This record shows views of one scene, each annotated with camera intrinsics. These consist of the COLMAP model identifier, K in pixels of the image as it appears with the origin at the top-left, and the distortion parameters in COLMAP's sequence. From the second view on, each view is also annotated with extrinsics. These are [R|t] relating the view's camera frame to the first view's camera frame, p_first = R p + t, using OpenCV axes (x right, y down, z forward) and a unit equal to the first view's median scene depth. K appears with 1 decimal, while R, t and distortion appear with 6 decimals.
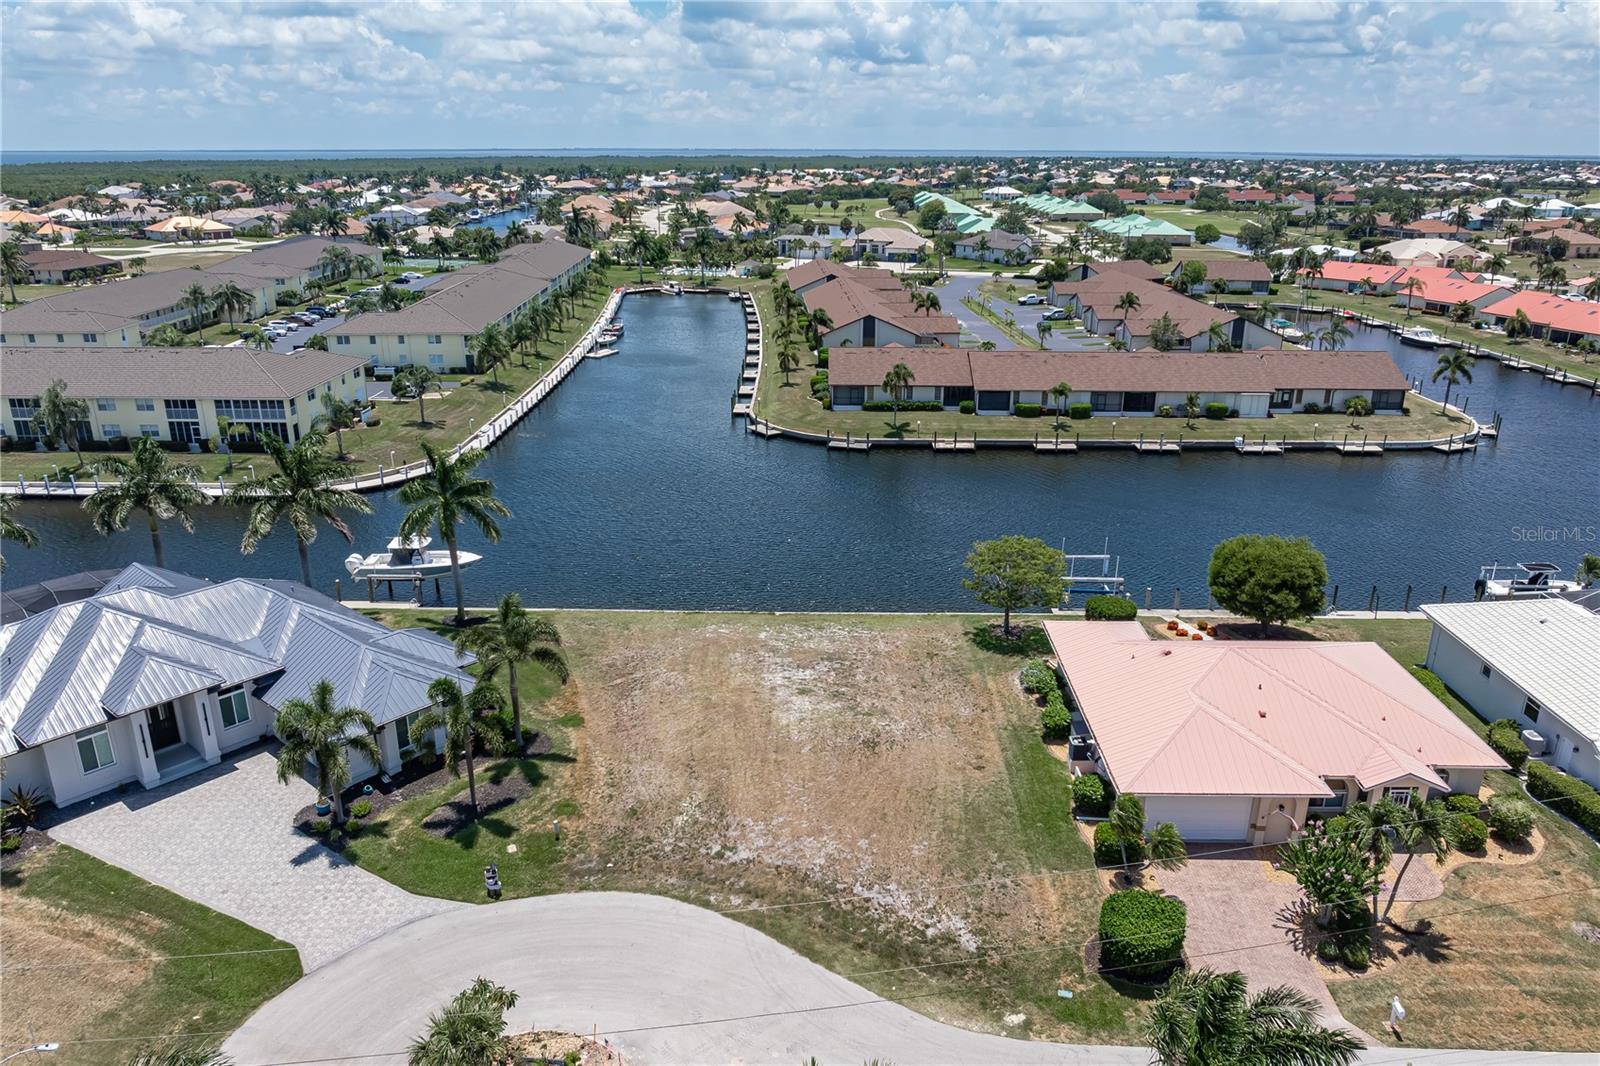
lens RADIAL K [[1133.1, 0, 800.0], [0, 1133.1, 533.0], [0, 0, 1]] dist [-0.018958, -0.000281]
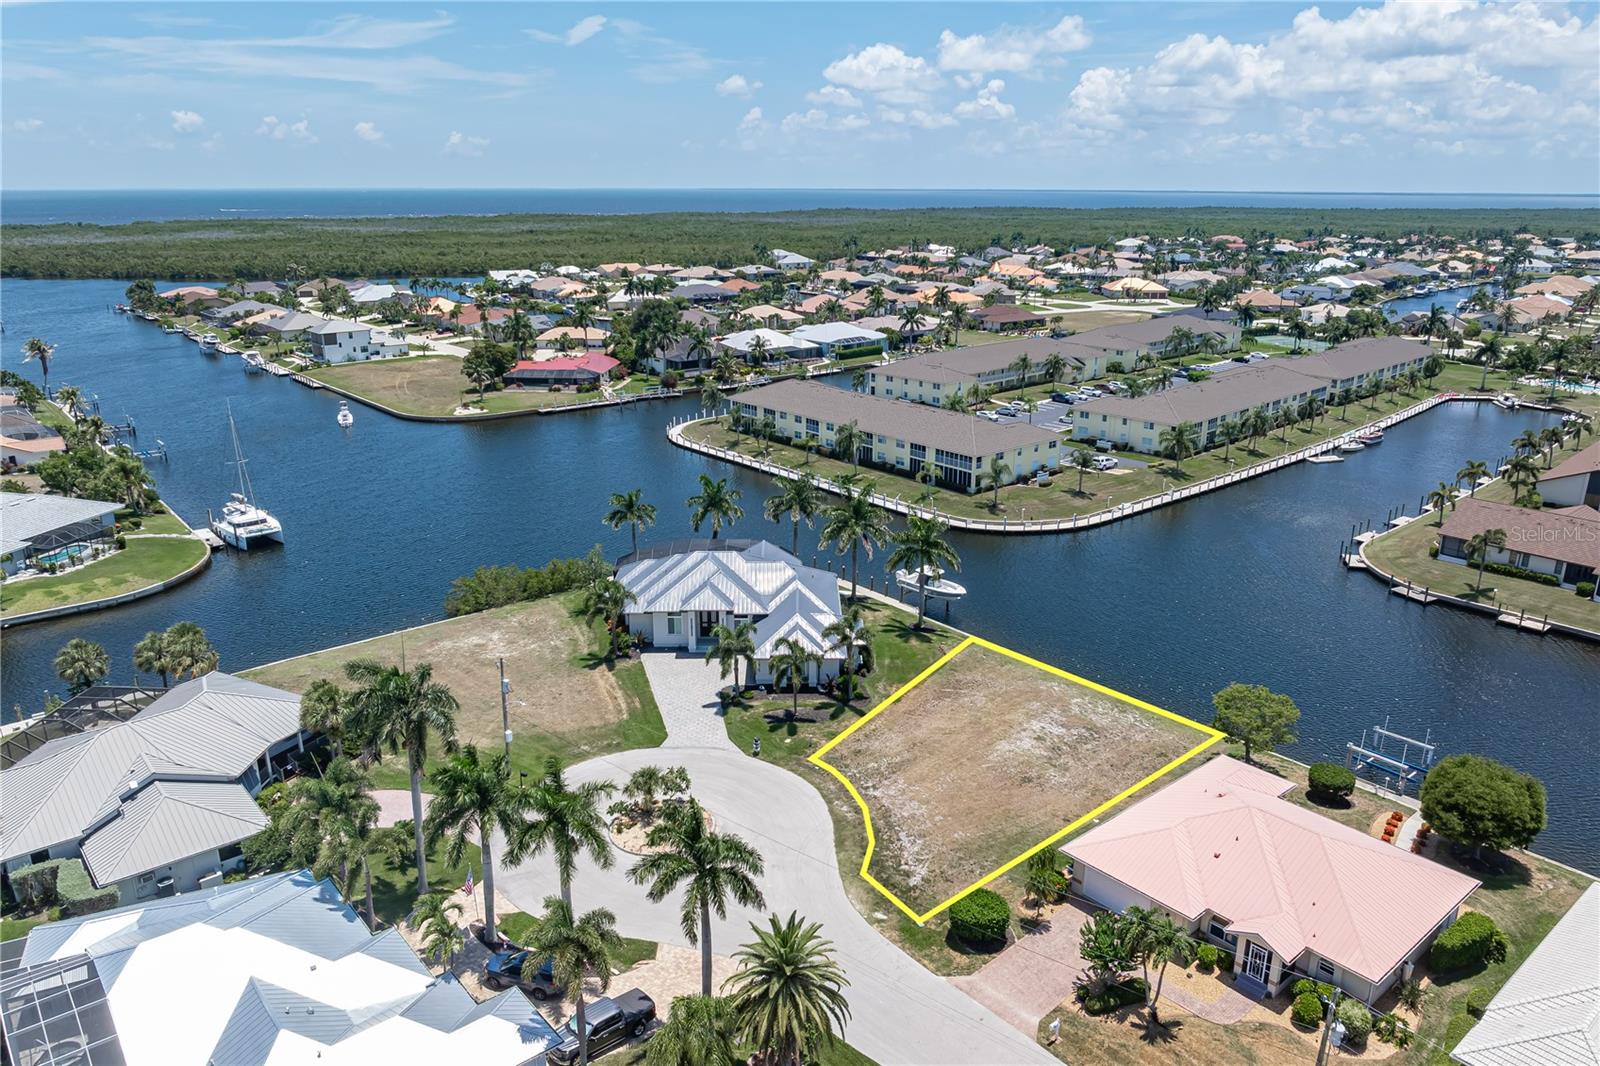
lens RADIAL K [[1126.5, 0, 803.7], [0, 1126.5, 559.9], [0, 0, 1]] dist [-0.024517, 0.006622]
pose [[0.661034, 0.237225, -0.711869, 0.725094], [-0.243302, 0.965216, 0.095723, -0.129943], [0.709815, 0.109923, 0.695758, -0.186438]]
